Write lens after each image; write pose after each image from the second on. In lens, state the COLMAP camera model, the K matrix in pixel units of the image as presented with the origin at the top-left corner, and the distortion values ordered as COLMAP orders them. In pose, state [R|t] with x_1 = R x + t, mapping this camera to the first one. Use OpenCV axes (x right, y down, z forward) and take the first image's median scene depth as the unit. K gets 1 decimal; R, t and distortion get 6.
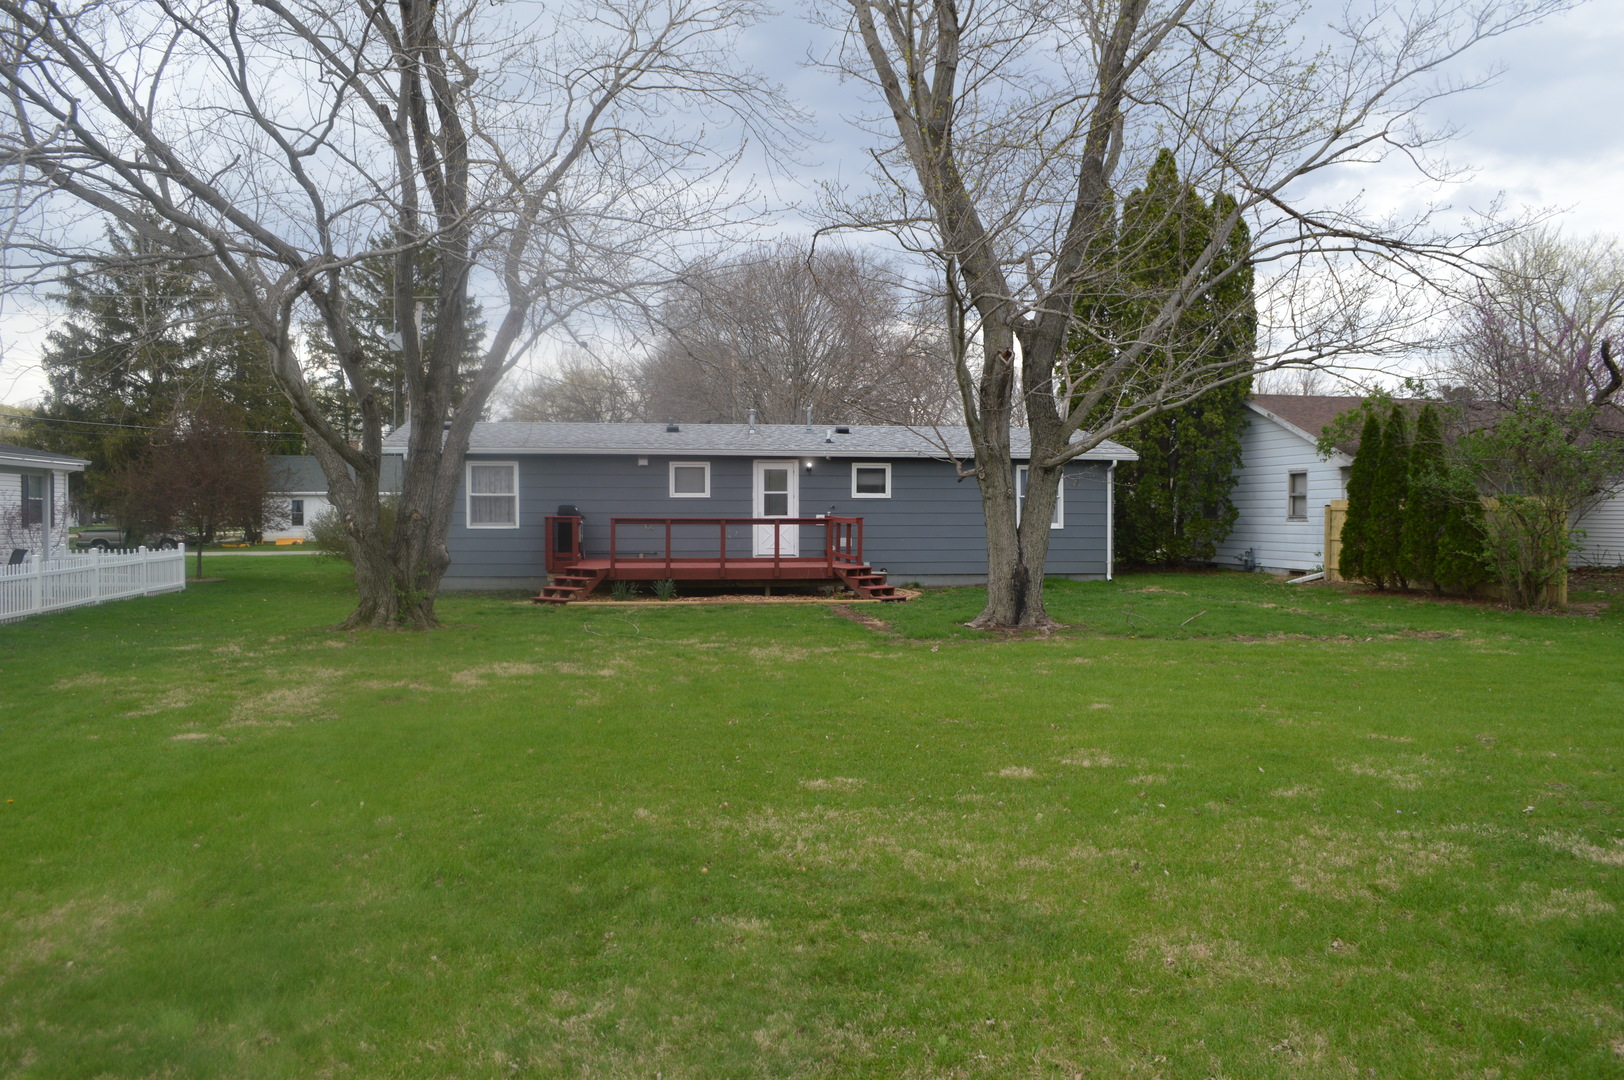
lens RADIAL K [[1306.2, 0, 800.8], [0, 1306.2, 549.1], [0, 0, 1]] dist [-0.079838, 0.012252]
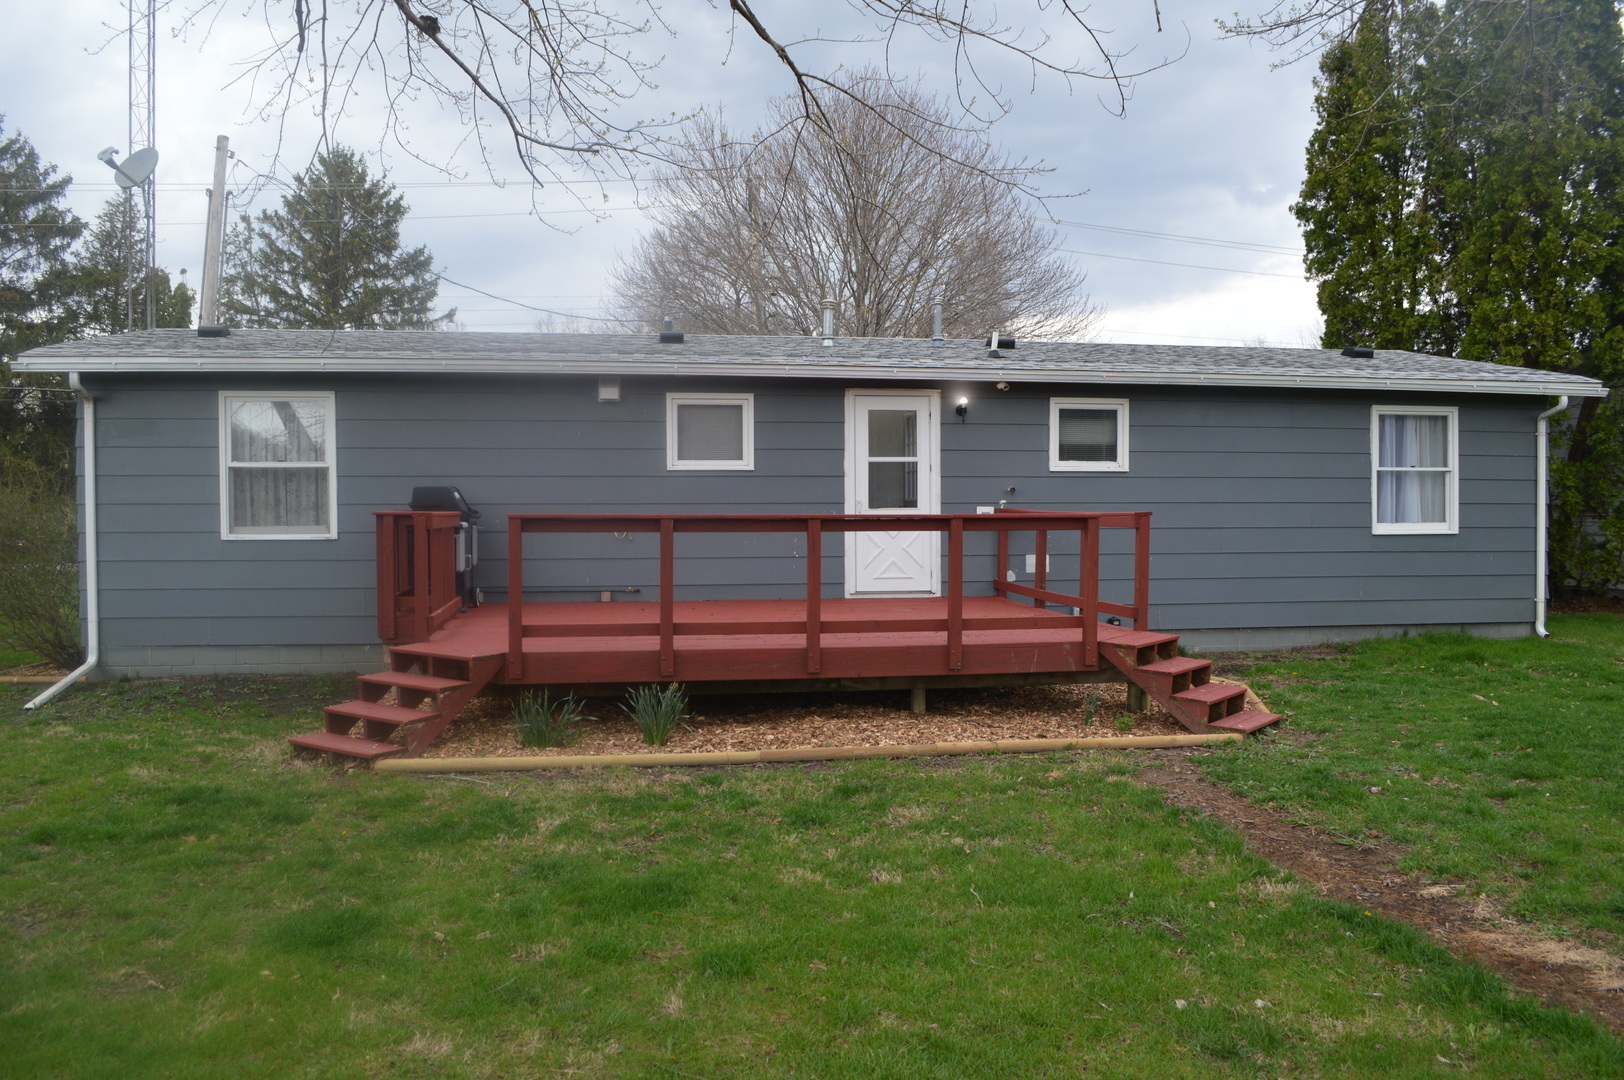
lens RADIAL K [[1306.2, 0, 800.8], [0, 1306.2, 549.1], [0, 0, 1]] dist [-0.079838, 0.012252]
pose [[0.999964, -0.003692, 0.007673, -0.056062], [0.003669, 0.999989, 0.003000, -0.012618], [-0.007684, -0.002972, 0.999966, 0.530977]]
